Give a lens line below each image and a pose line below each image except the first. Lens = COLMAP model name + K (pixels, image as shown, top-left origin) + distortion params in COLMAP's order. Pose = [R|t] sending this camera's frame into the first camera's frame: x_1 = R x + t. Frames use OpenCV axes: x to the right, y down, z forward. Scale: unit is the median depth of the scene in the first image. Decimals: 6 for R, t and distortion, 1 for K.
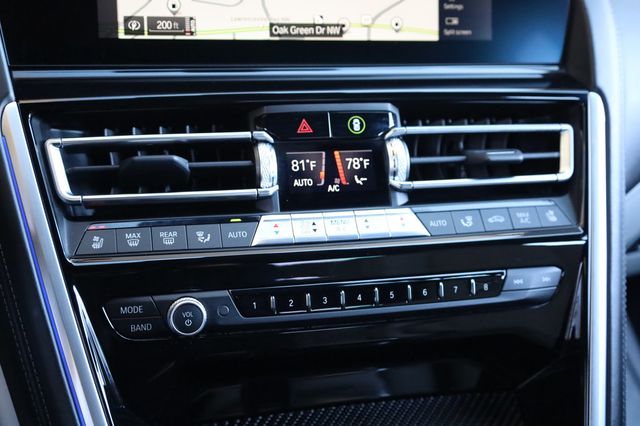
lens RADIAL K [[836.9, 0, 320.0], [0, 836.9, 213.0], [0, 0, 1]] dist [0.008552, 0.012920]
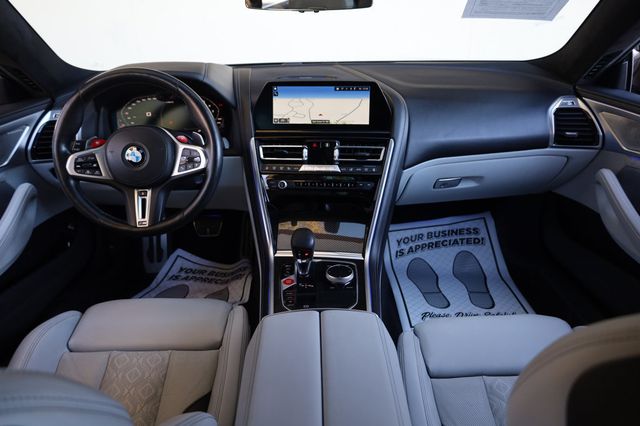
lens RADIAL K [[442.8, 0, 320.0], [0, 442.8, 213.0], [0, 0, 1]] dist [-0.001524, -0.000212]
pose [[0.933718, 0.093740, -0.345520, 0.841848], [-0.068619, 0.994078, 0.084262, 0.052594], [0.351373, -0.054968, 0.934621, -1.165659]]
